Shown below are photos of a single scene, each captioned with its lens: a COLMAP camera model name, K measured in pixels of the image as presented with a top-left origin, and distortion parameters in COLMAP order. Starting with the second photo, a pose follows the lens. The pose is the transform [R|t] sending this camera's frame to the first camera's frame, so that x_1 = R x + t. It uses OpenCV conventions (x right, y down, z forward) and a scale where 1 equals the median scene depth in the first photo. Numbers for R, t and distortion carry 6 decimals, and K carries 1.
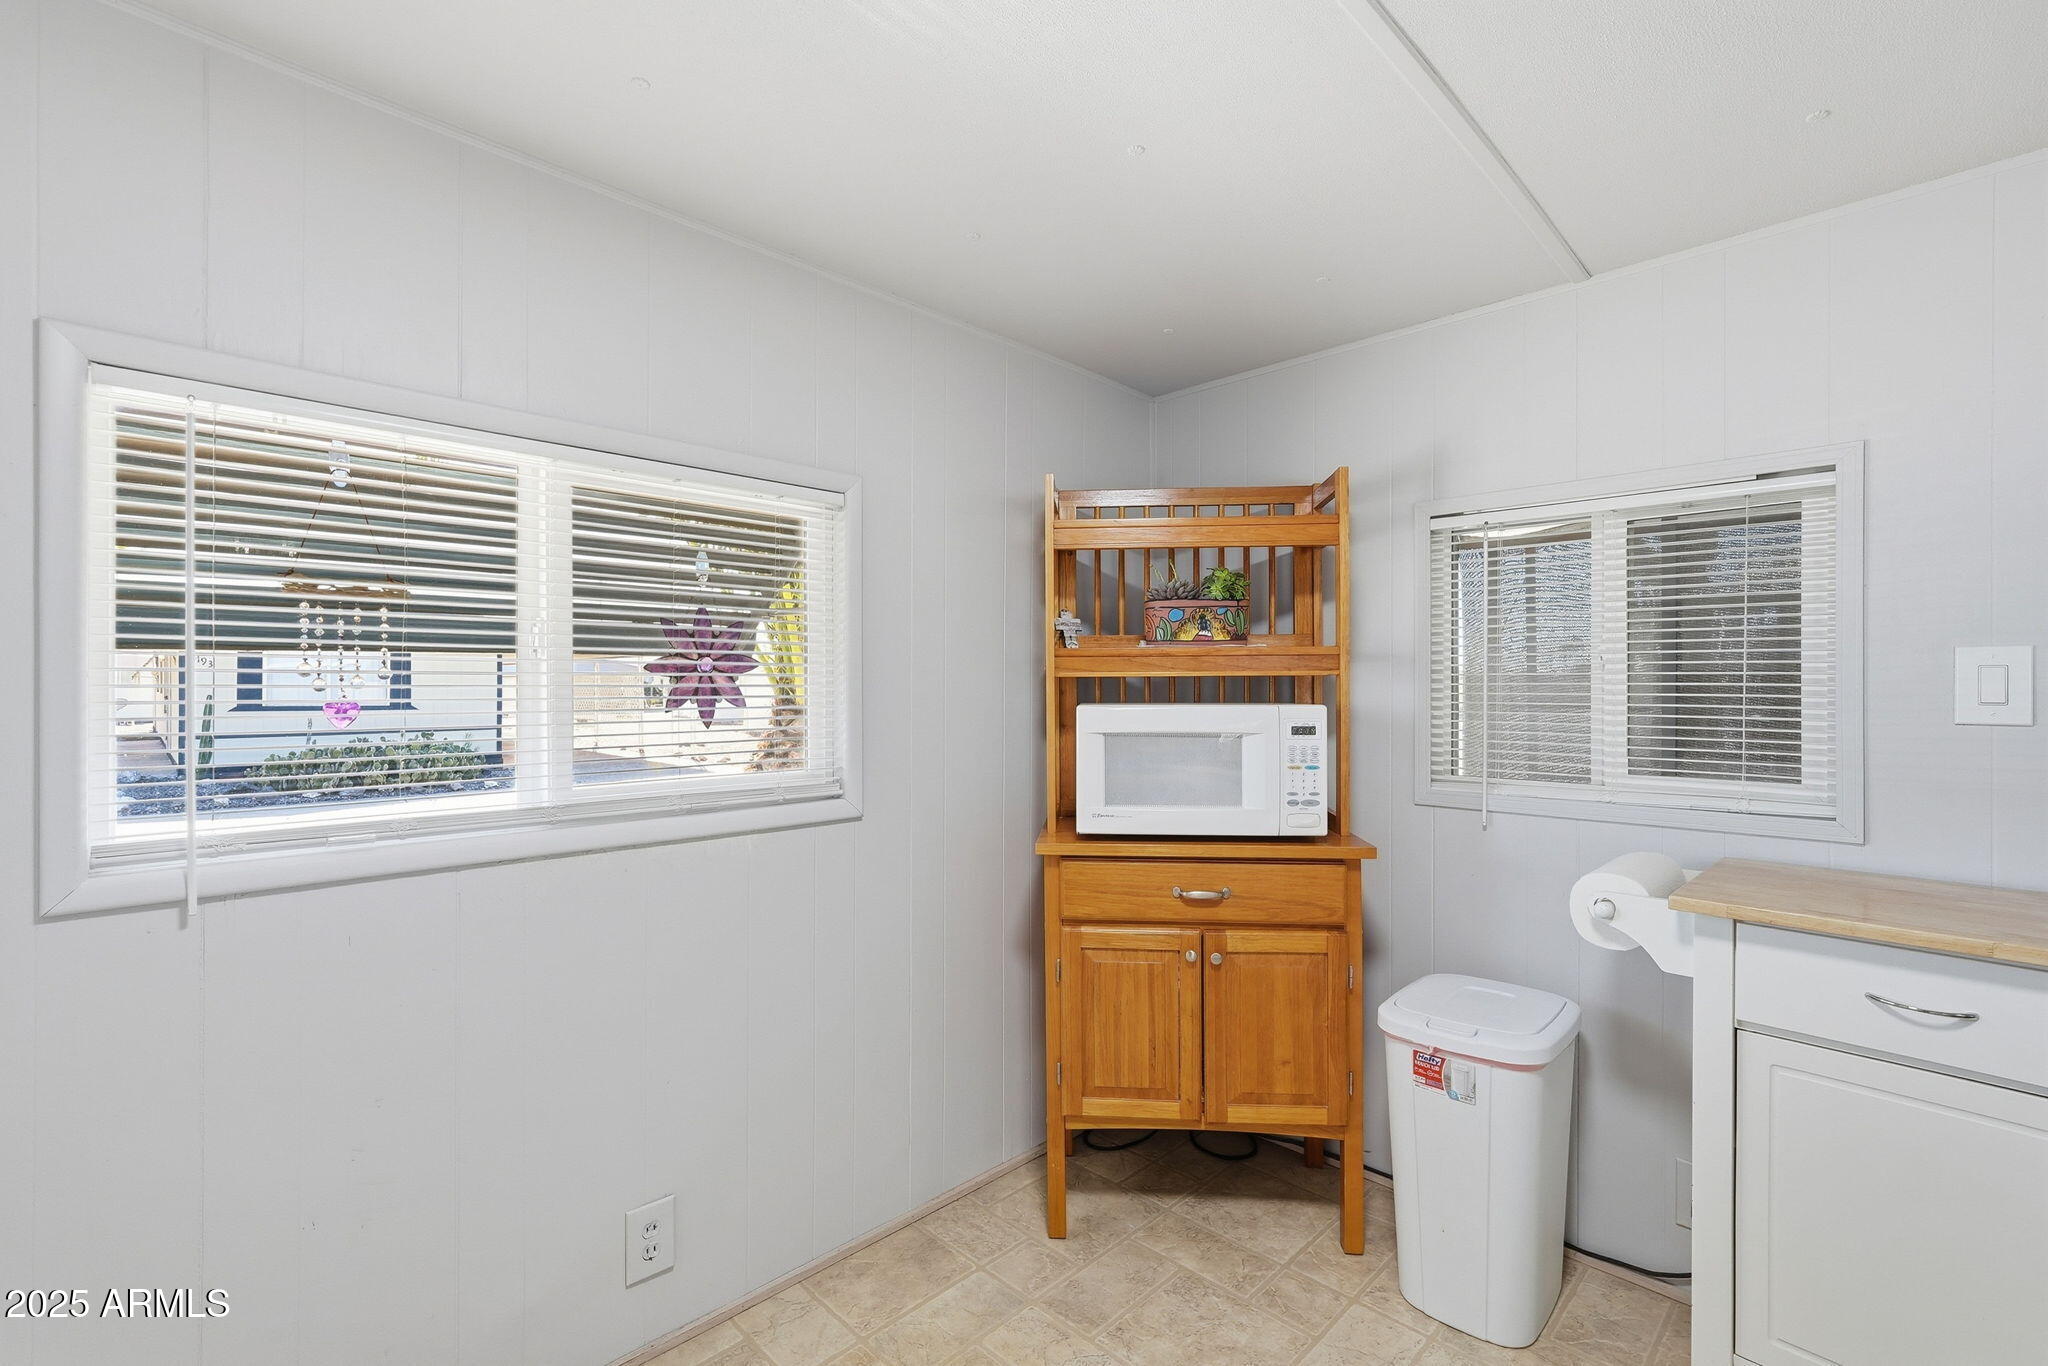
lens RADIAL K [[901.1, 0, 1024.5], [0, 901.1, 689.4], [0, 0, 1]] dist [-0.008873, 0.004814]
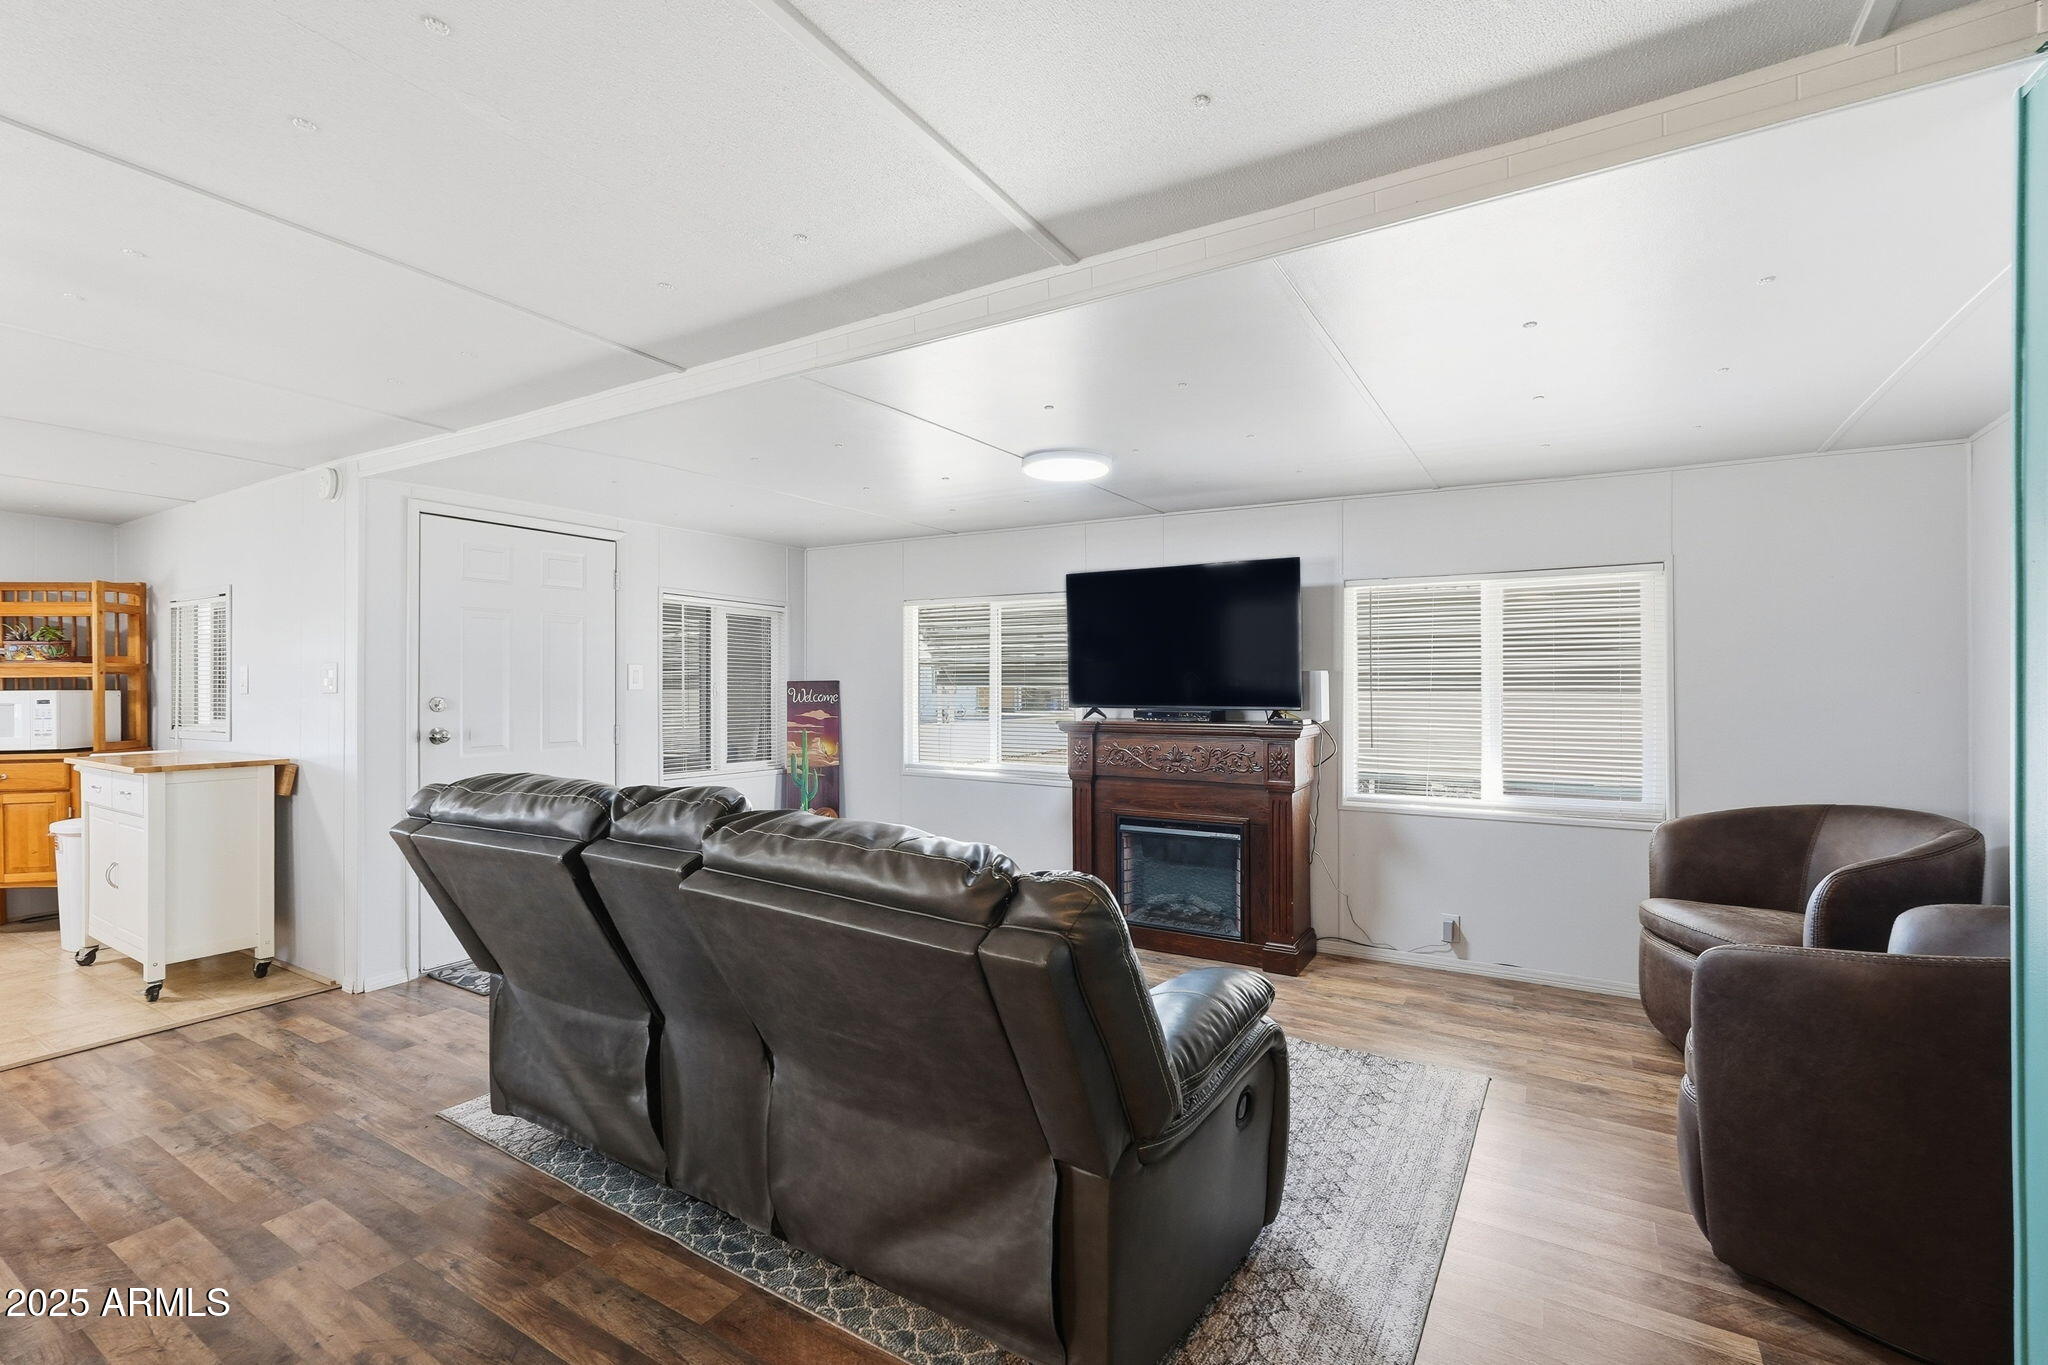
lens RADIAL K [[901.1, 0, 1016.7], [0, 901.1, 681.4], [0, 0, 1]] dist [-0.008873, 0.004814]
pose [[0.972080, -0.007351, 0.234533, 2.122361], [0.008147, 0.999964, -0.002422, 0.019794], [-0.234507, 0.004266, 0.972105, -1.714333]]
